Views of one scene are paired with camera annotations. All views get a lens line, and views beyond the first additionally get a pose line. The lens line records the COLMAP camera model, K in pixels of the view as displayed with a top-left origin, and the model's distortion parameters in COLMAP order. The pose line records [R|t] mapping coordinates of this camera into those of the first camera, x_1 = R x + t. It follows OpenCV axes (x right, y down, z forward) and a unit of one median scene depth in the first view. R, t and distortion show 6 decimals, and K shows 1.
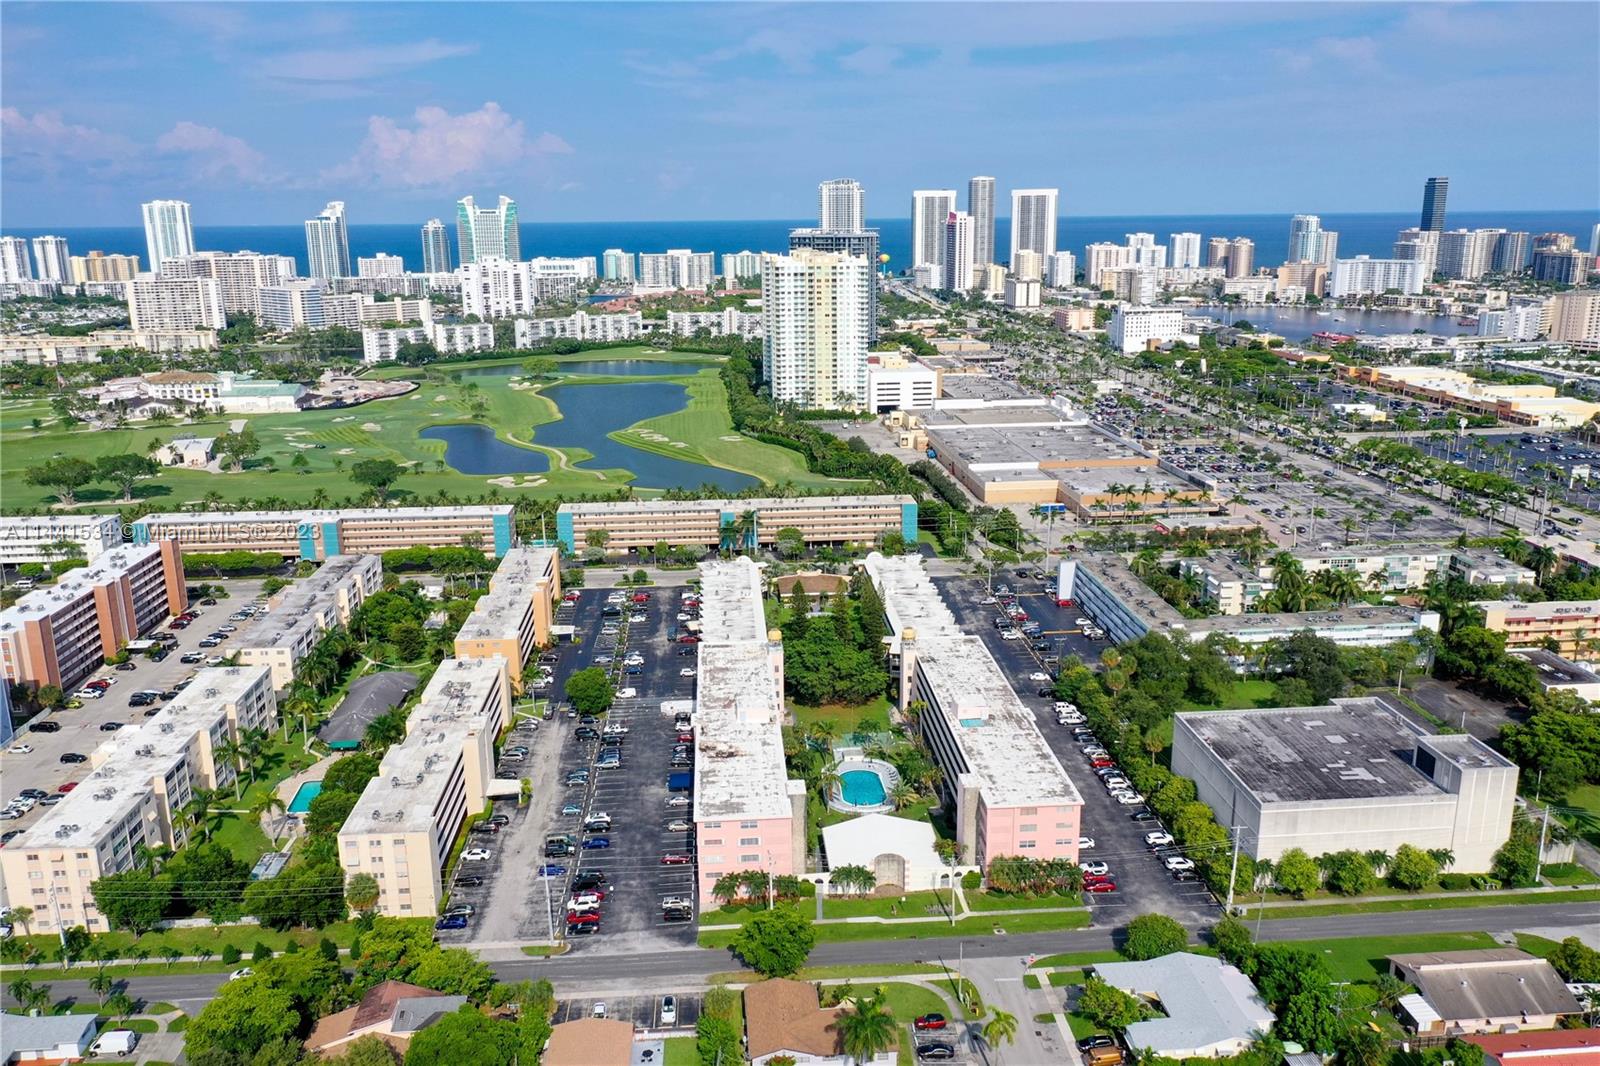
lens RADIAL K [[1250.6, 0, 799.5], [0, 1250.6, 536.2], [0, 0, 1]] dist [0.007844, -0.011294]
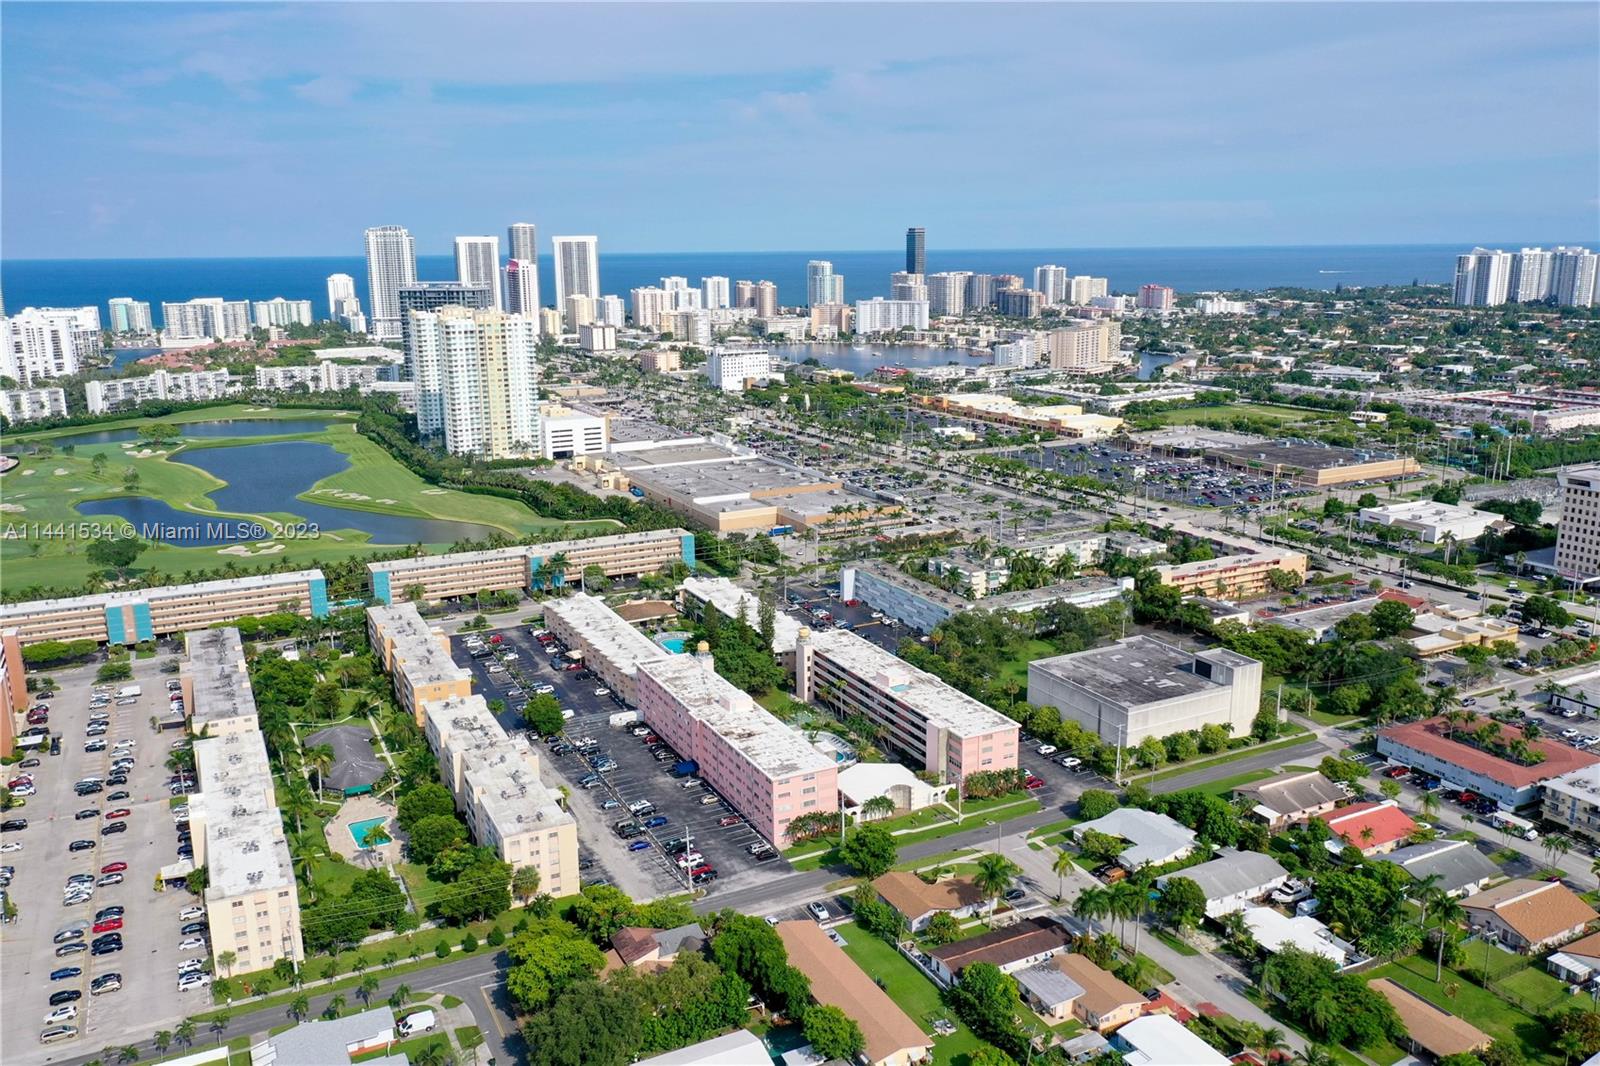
lens RADIAL K [[1250.6, 0, 794.6], [0, 1250.6, 531.1], [0, 0, 1]] dist [0.007844, -0.011294]
pose [[0.923113, -0.083350, 0.375386, -0.290254], [0.095222, 0.995369, -0.013152, -0.005963], [-0.372551, 0.047886, 0.926775, -0.123279]]
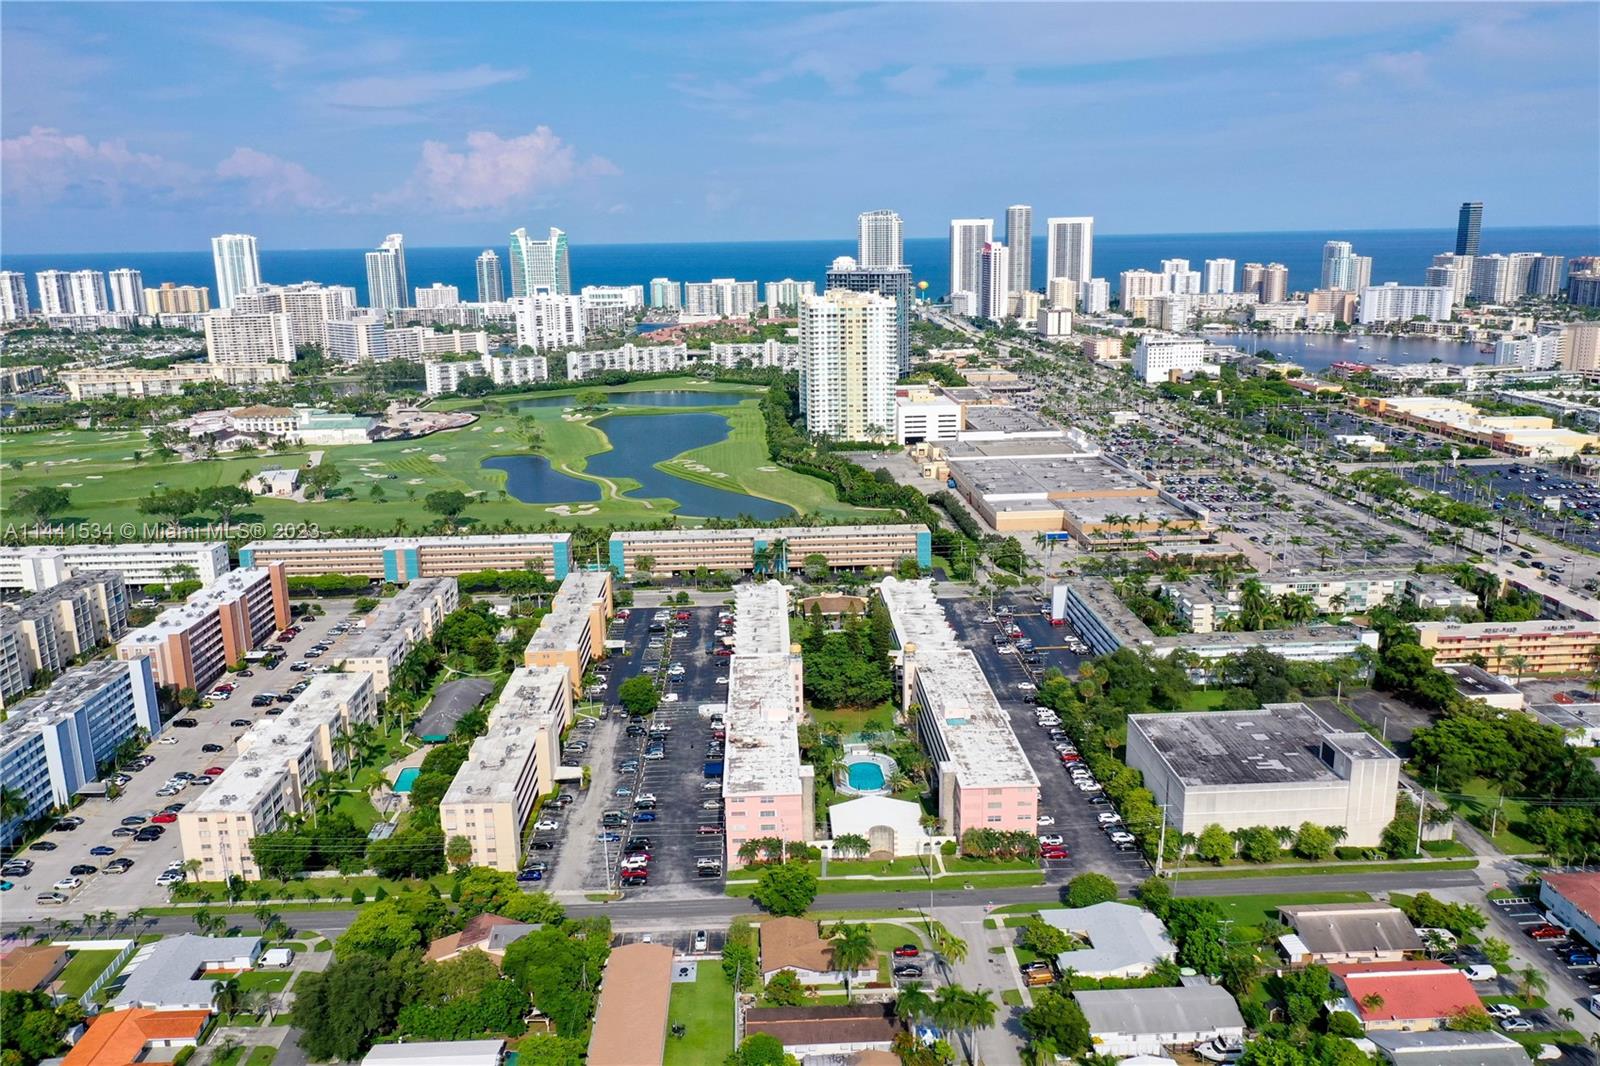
lens RADIAL K [[1250.6, 0, 797.3], [0, 1250.6, 533.7], [0, 0, 1]] dist [0.007844, -0.011294]
pose [[0.999292, 0.000944, -0.037607, 0.019746], [-0.001583, 0.999855, -0.016951, -0.006752], [0.037586, 0.016999, 0.999149, -0.133204]]
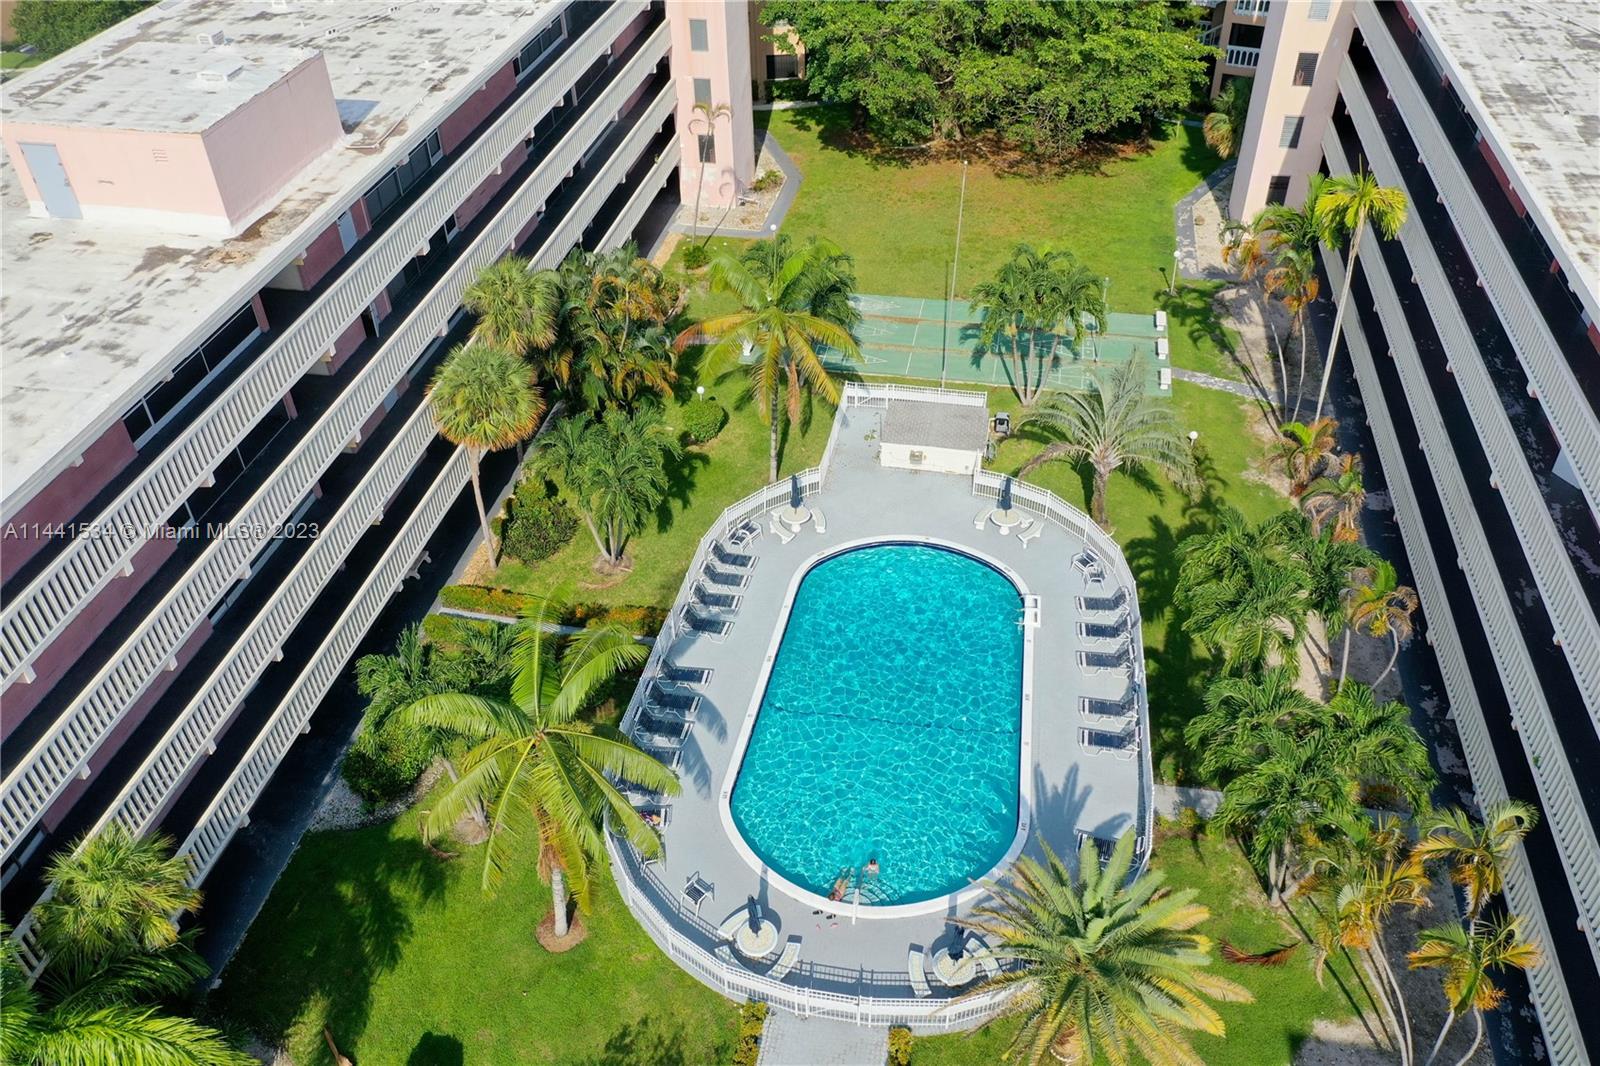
lens RADIAL K [[1250.6, 0, 803.6], [0, 1250.6, 535.1], [0, 0, 1]] dist [0.007844, -0.011294]
pose [[0.966796, 0.153715, -0.204149, 0.046360], [-0.052292, 0.900960, 0.430740, 0.074189], [0.250141, -0.405762, 0.879083, 0.573270]]
